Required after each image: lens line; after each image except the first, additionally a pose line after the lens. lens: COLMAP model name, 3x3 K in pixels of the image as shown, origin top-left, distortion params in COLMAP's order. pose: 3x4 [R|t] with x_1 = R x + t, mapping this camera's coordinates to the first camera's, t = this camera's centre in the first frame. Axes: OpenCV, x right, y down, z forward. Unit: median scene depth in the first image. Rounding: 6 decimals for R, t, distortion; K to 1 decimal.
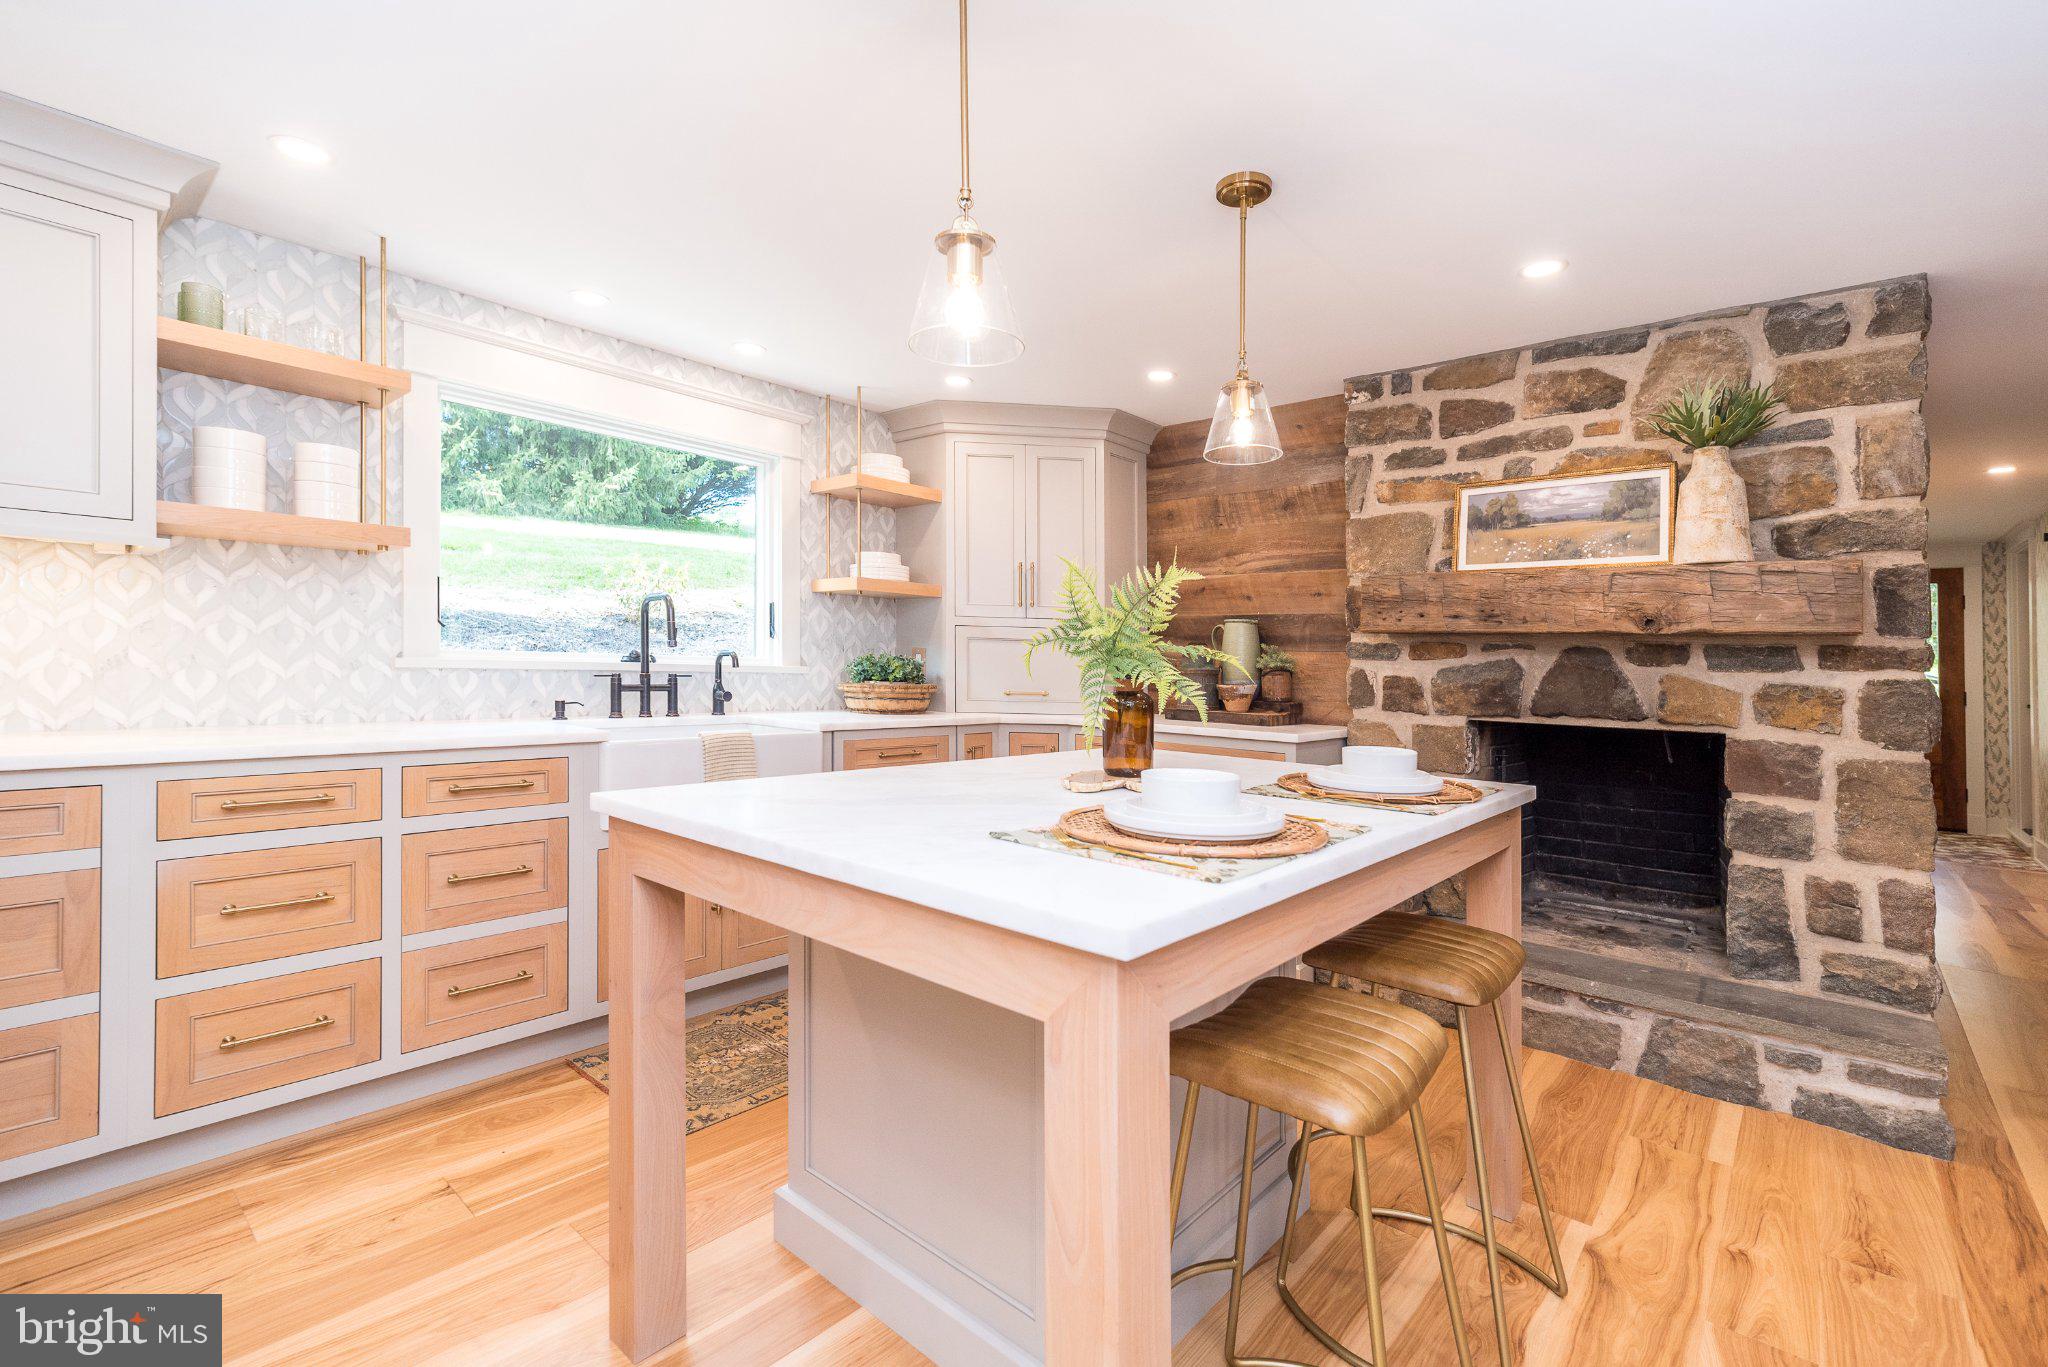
lens RADIAL K [[898.1, 0, 1018.4], [0, 898.1, 675.5], [0, 0, 1]] dist [-0.000907, -0.000082]
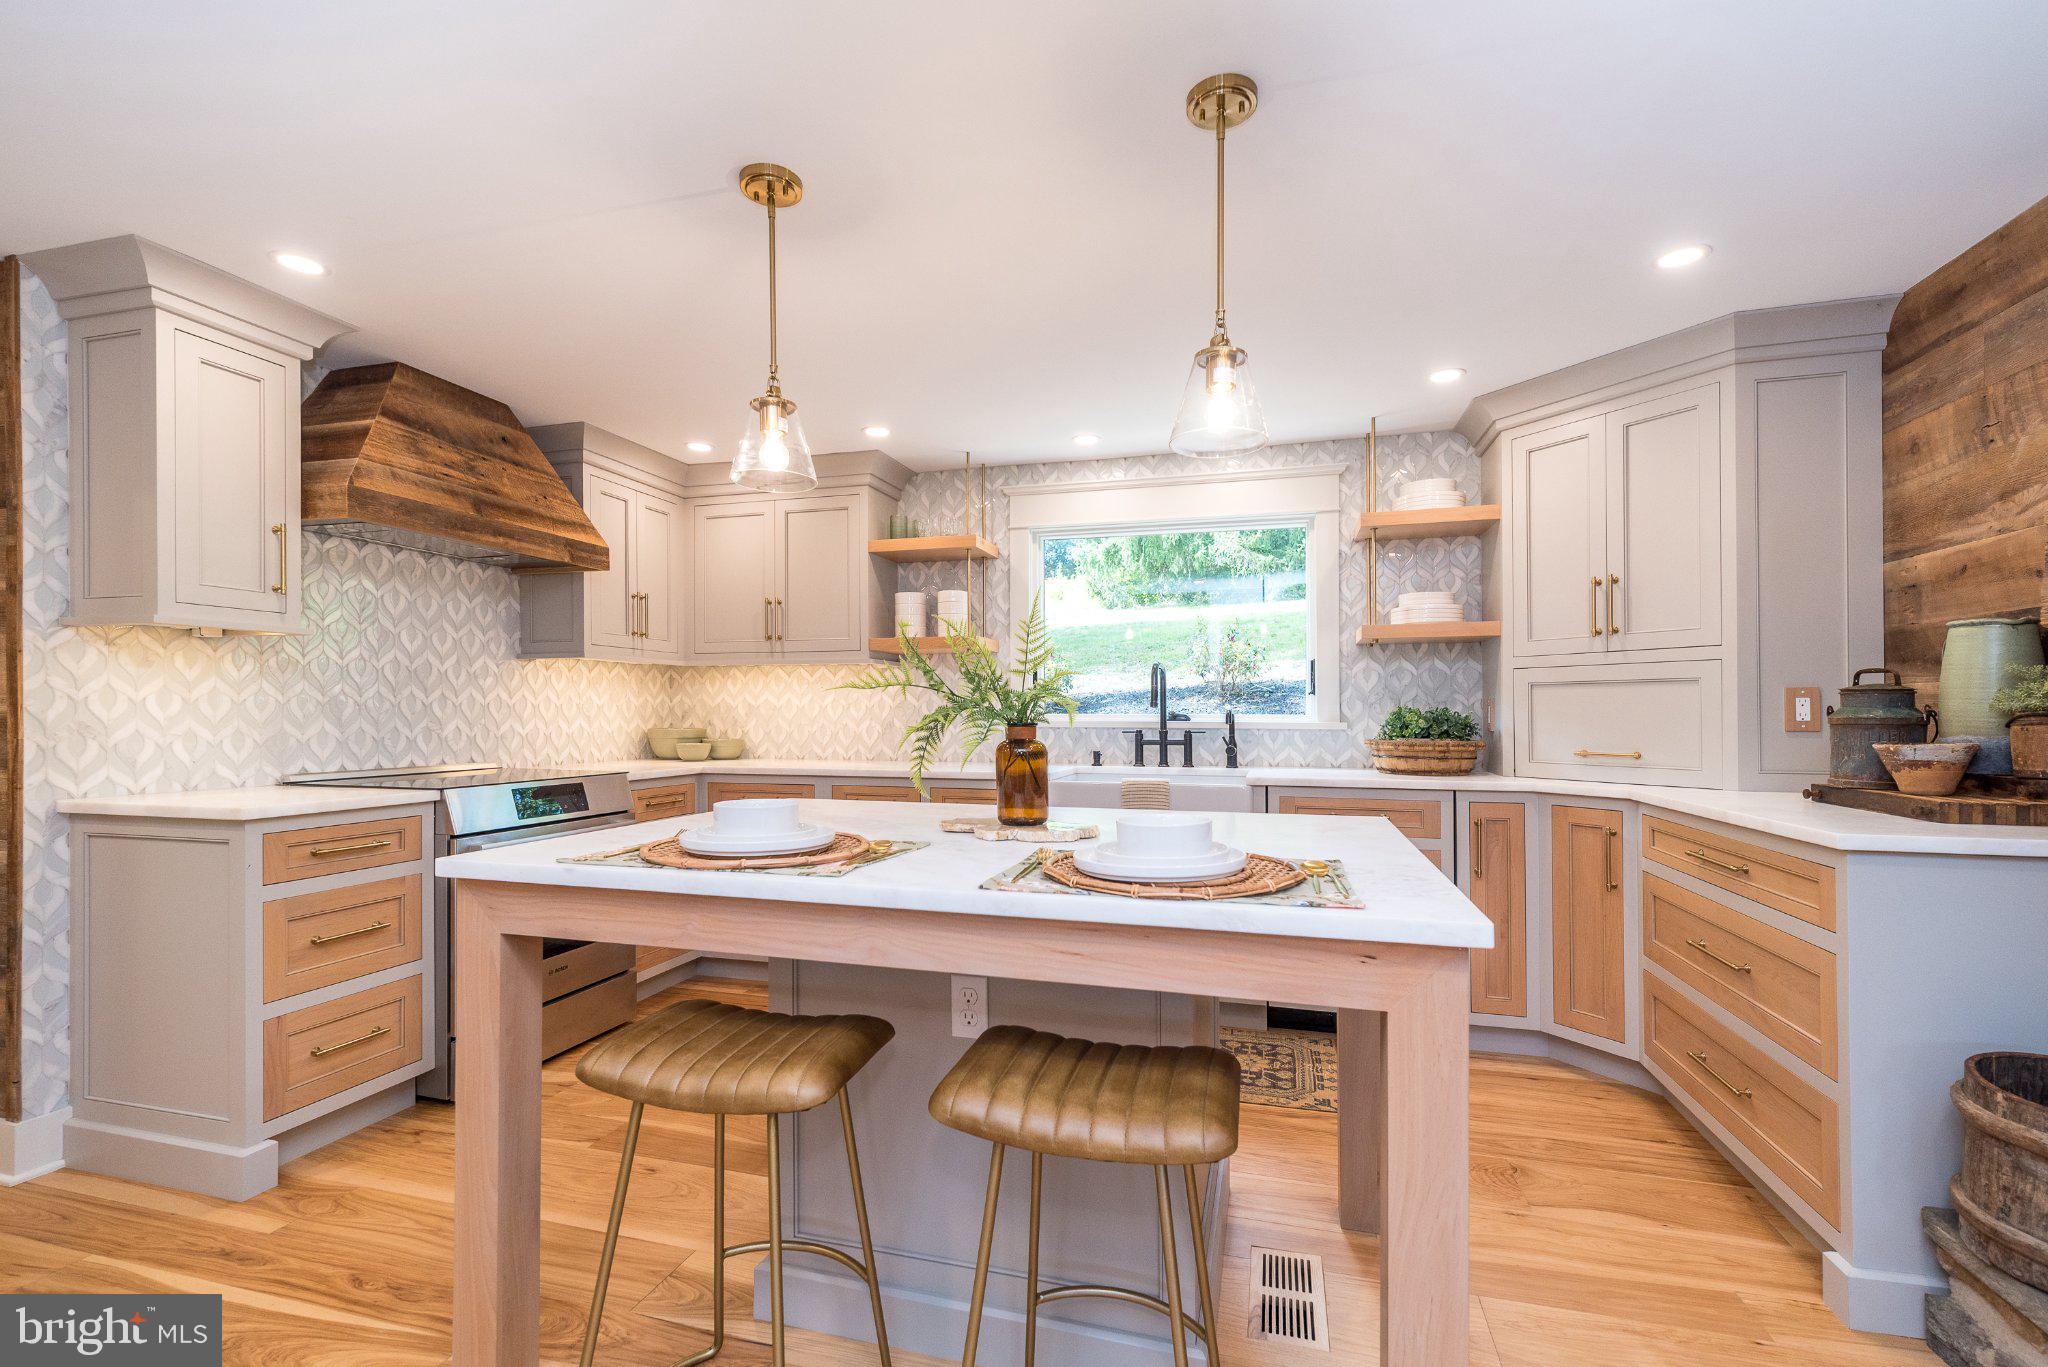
lens RADIAL K [[882.5, 0, 1025.3], [0, 882.5, 748.6], [0, 0, 1]] dist [0.000052, -0.000003]
pose [[0.428726, 0.011032, -0.903367, 0.487758], [-0.000865, 0.999930, 0.011800, 0.007260], [0.903434, -0.004277, 0.428705, 0.286066]]
